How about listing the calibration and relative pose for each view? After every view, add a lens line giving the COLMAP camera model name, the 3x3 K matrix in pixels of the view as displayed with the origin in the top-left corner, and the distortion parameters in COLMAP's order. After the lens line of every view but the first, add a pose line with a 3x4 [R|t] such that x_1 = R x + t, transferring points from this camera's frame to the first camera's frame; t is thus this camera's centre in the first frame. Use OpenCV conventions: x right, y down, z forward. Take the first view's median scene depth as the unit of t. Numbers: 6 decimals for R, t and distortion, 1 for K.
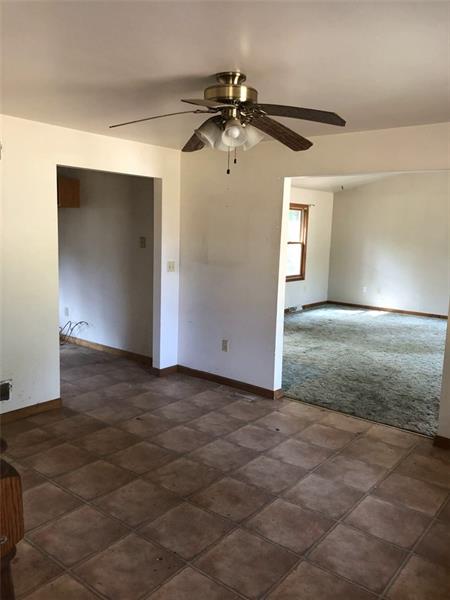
lens RADIAL K [[488.7, 0, 225.0], [0, 488.7, 300.0], [0, 0, 1]] dist [0.006115, -0.005048]
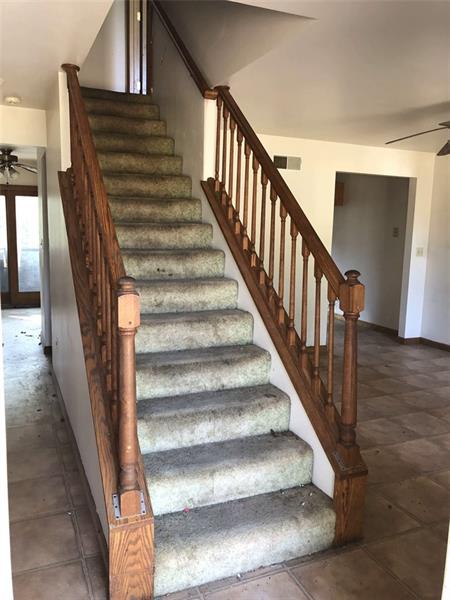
lens RADIAL K [[488.7, 0, 225.0], [0, 488.7, 300.0], [0, 0, 1]] dist [0.006115, -0.005048]
pose [[0.886226, 0.056701, -0.459769, 0.028710], [-0.061478, 0.998098, 0.004590, 0.095188], [0.459155, 0.024198, 0.888027, -0.350332]]
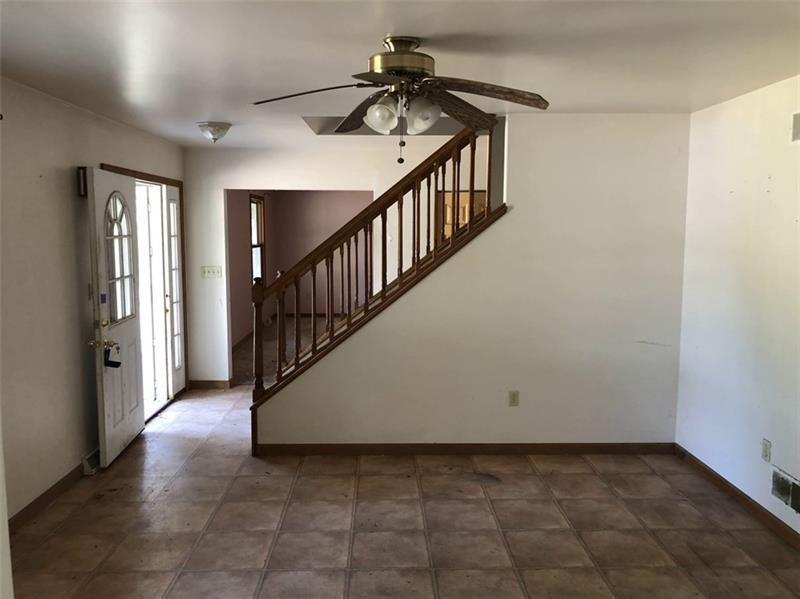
lens RADIAL K [[665.0, 0, 400.0], [0, 665.0, 299.5], [0, 0, 1]] dist [0.006342, 0.002334]
pose [[-0.764293, 0.039038, -0.643686, 0.480317], [-0.117335, 0.973086, 0.198335, -0.173098], [0.634105, 0.227113, -0.739142, 1.246198]]
